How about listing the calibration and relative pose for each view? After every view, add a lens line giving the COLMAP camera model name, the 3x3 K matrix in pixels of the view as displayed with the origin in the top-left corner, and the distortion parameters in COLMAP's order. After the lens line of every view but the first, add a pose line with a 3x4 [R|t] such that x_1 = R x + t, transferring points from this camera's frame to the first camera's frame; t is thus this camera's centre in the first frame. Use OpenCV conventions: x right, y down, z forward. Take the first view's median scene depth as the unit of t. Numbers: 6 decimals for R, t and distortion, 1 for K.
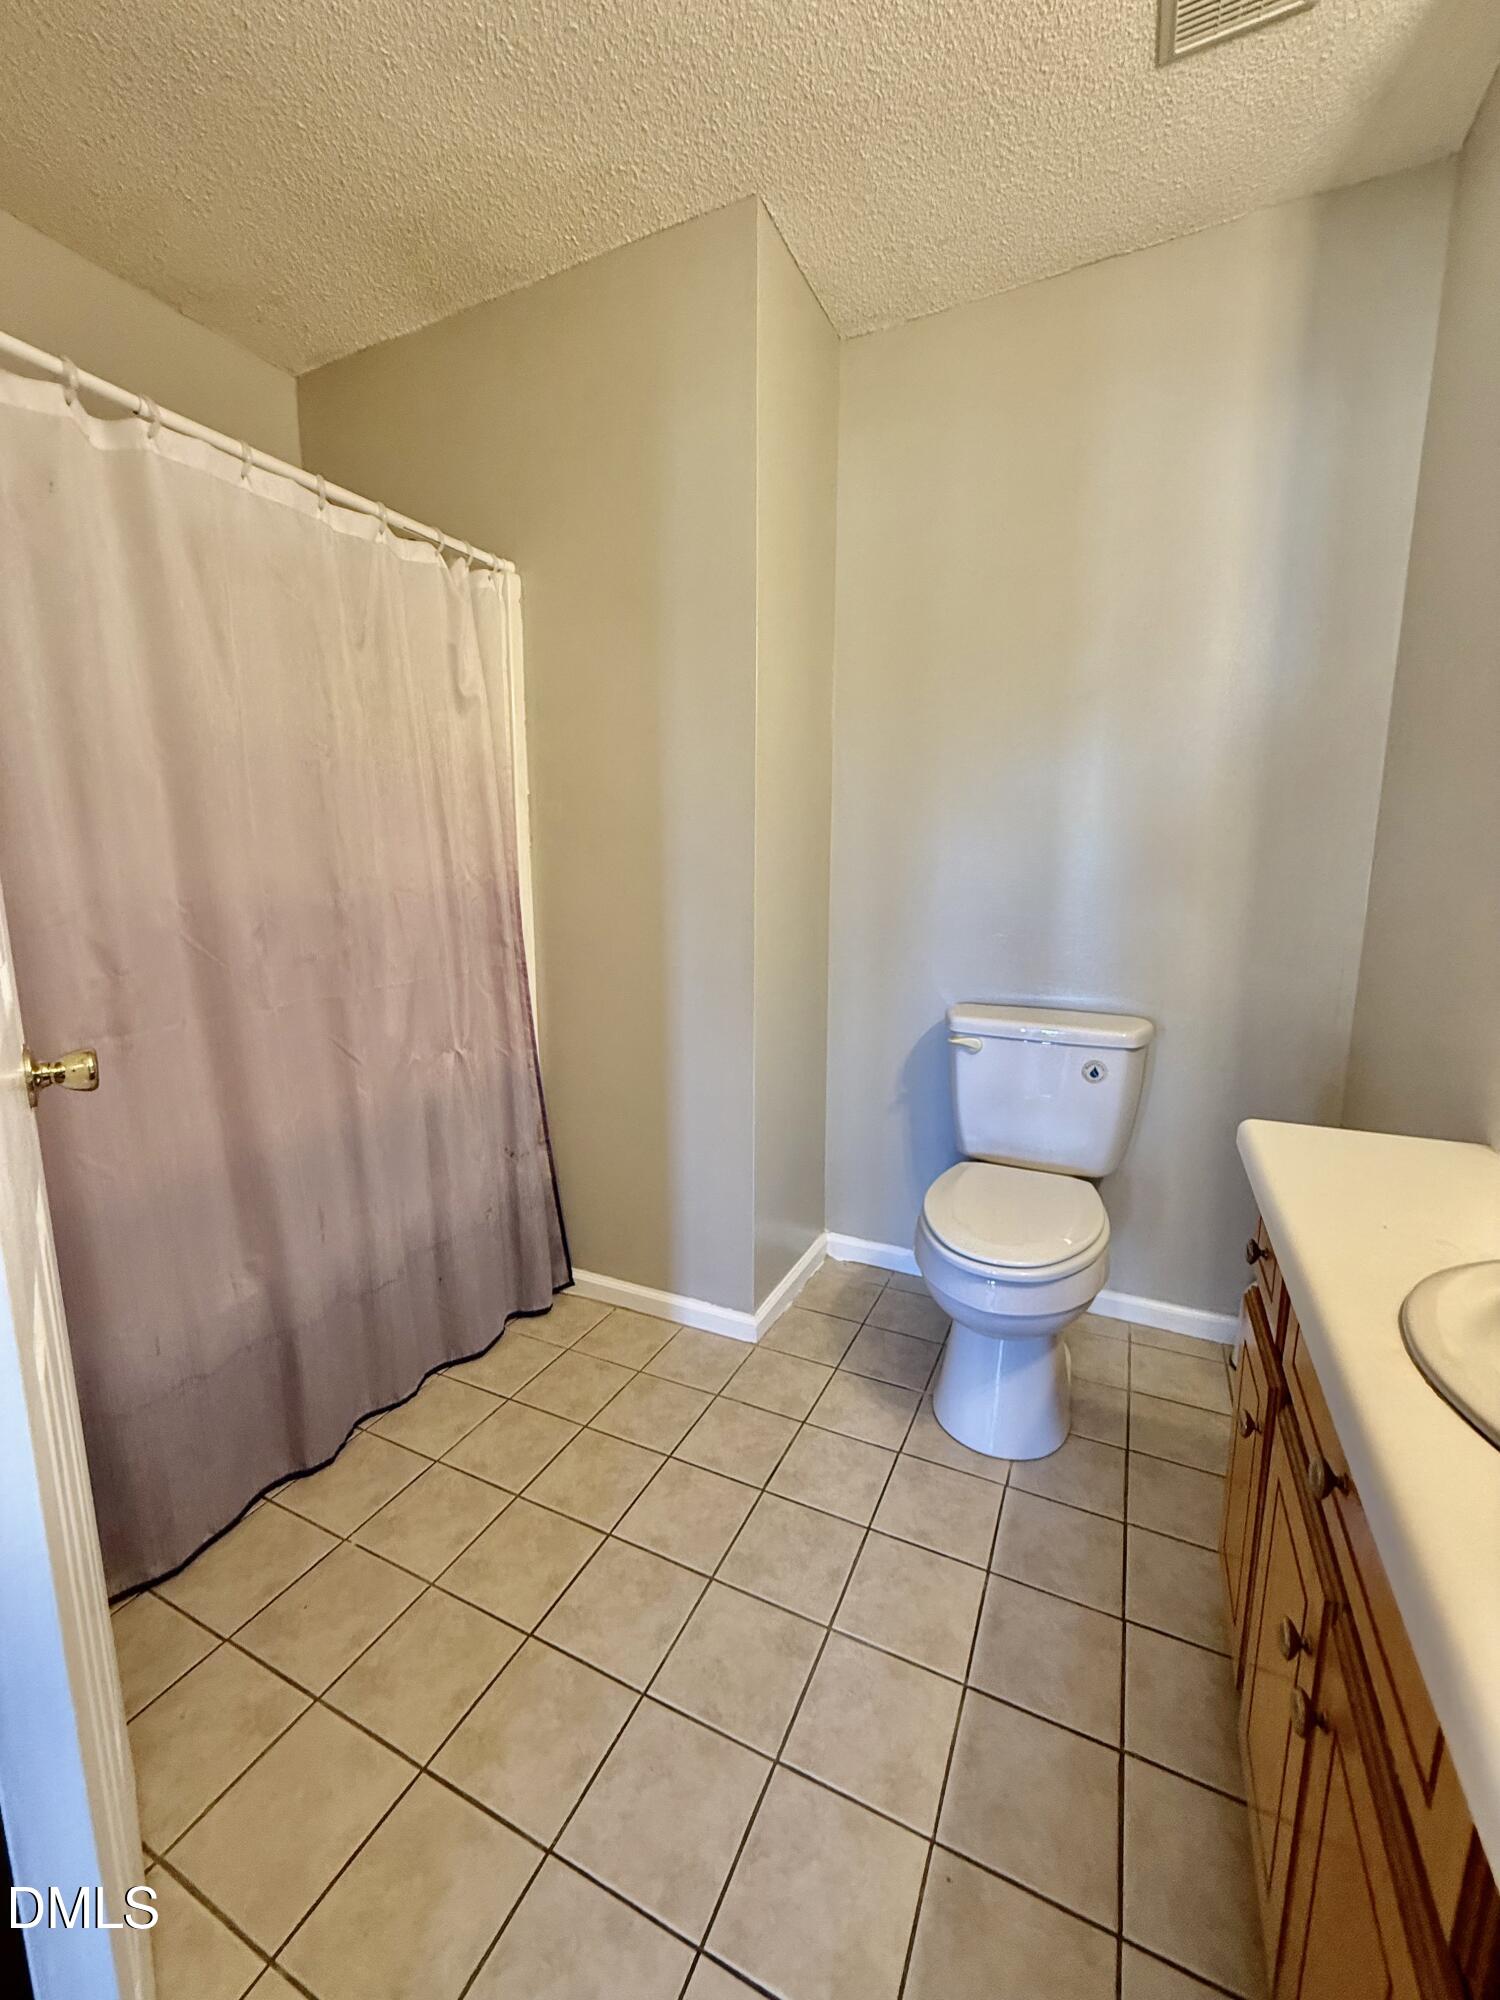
lens RADIAL K [[796.5, 0, 749.4], [0, 796.5, 999.7], [0, 0, 1]] dist [-0.001947, 0.000766]
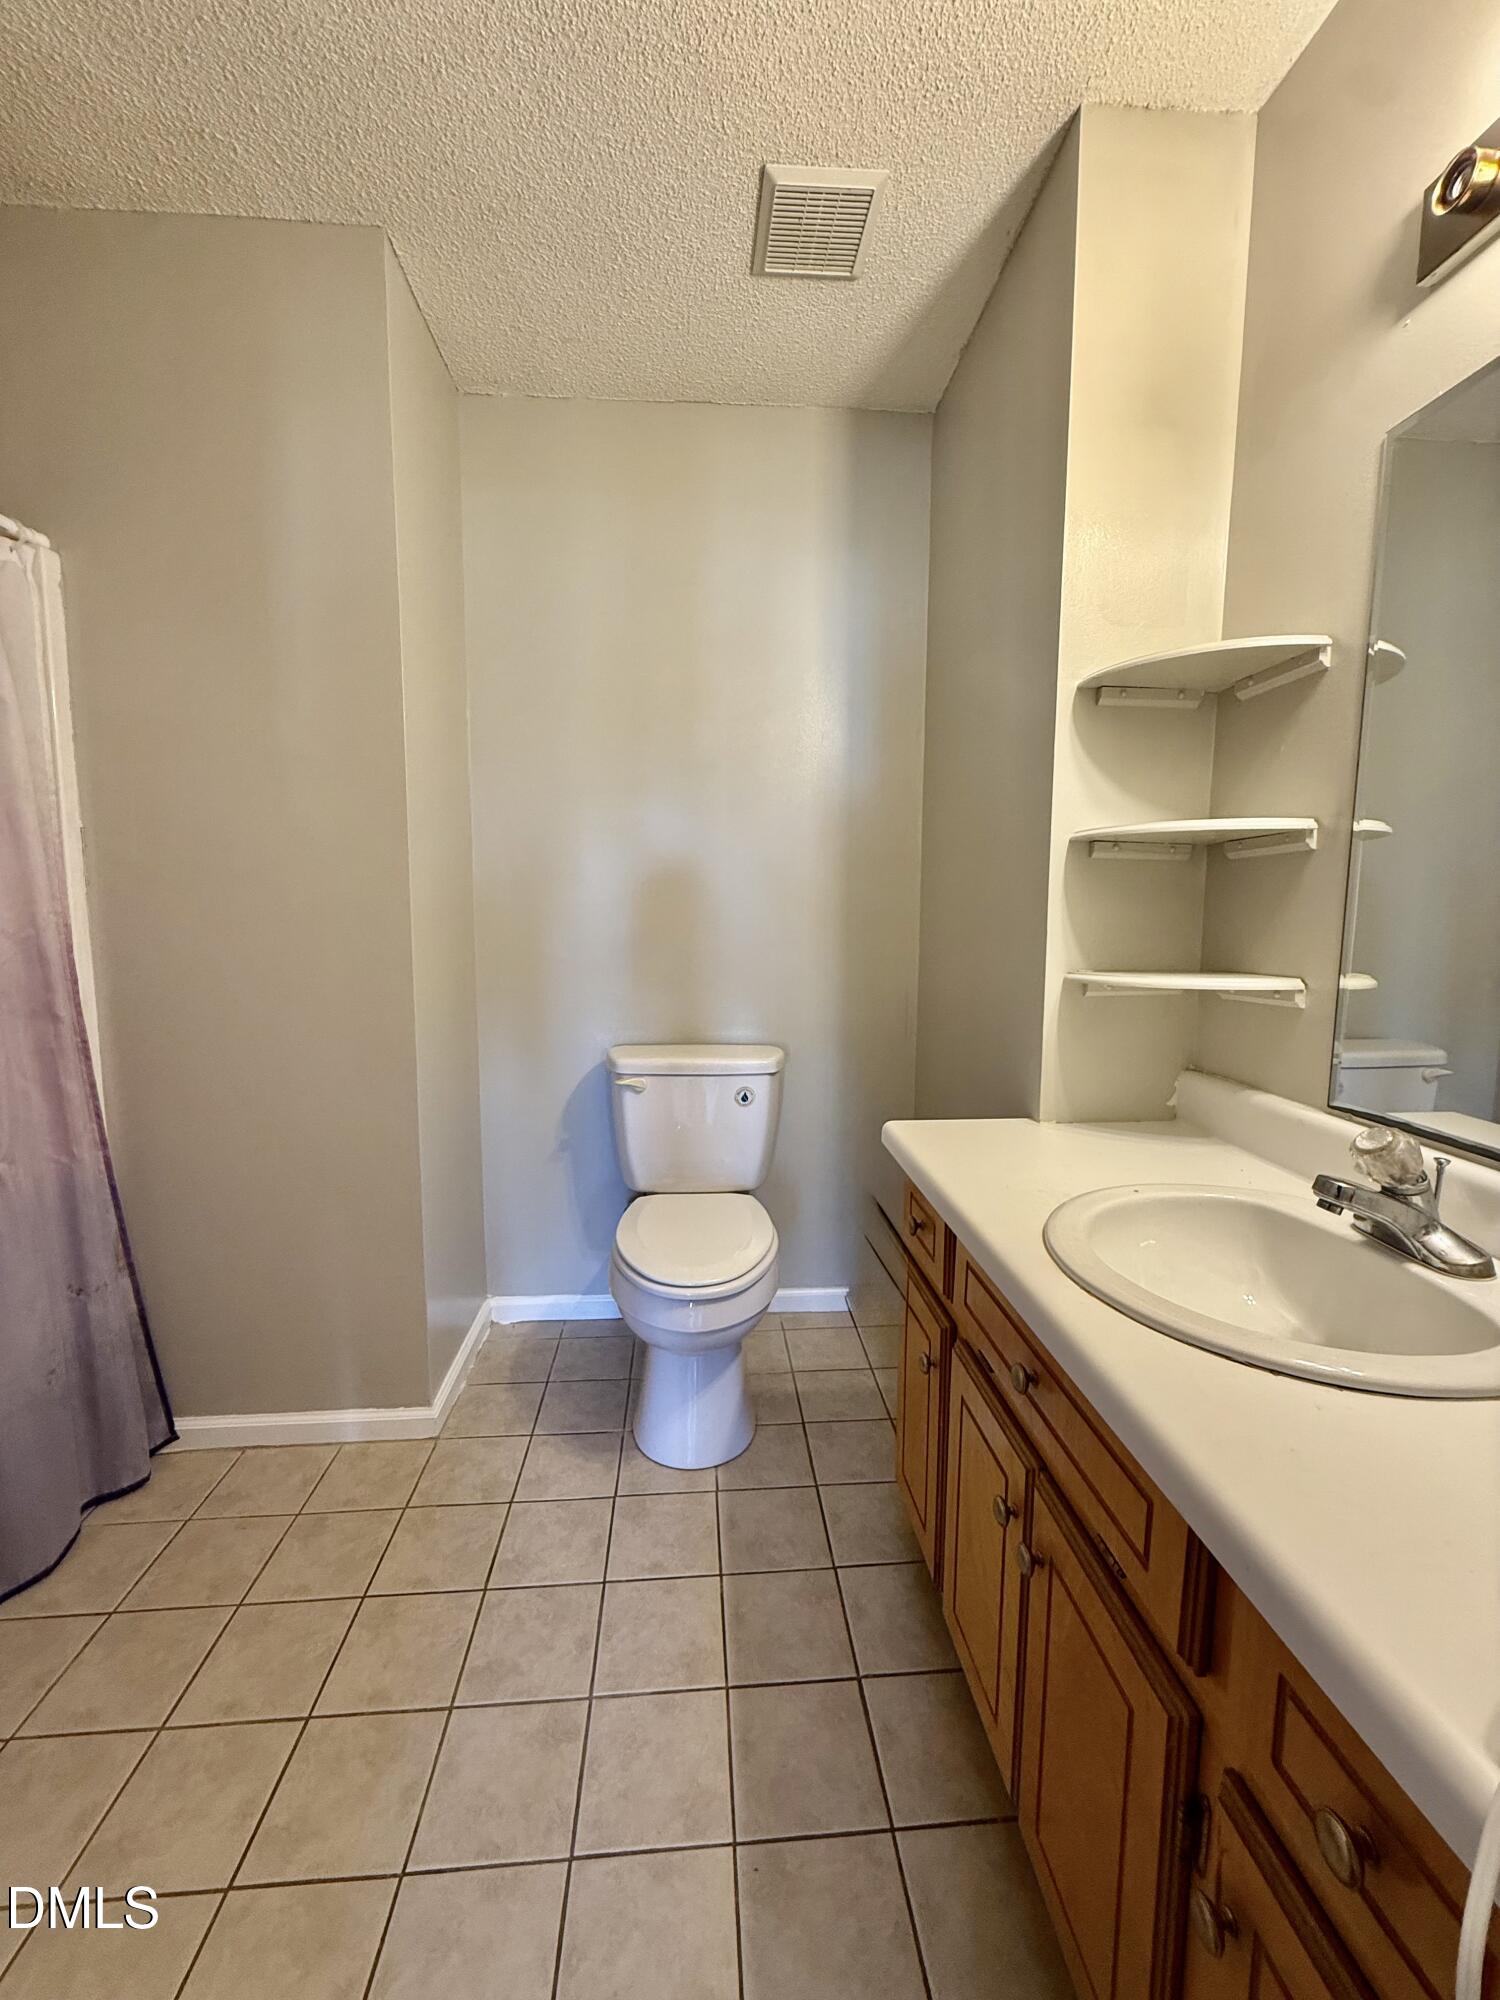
lens RADIAL K [[796.5, 0, 749.3], [0, 796.5, 1000.8], [0, 0, 1]] dist [-0.001947, 0.000766]
pose [[0.868839, -0.054957, 0.492036, -0.112005], [0.078170, 0.996582, -0.026723, -0.015172], [-0.488885, 0.061680, 0.870165, 0.000884]]
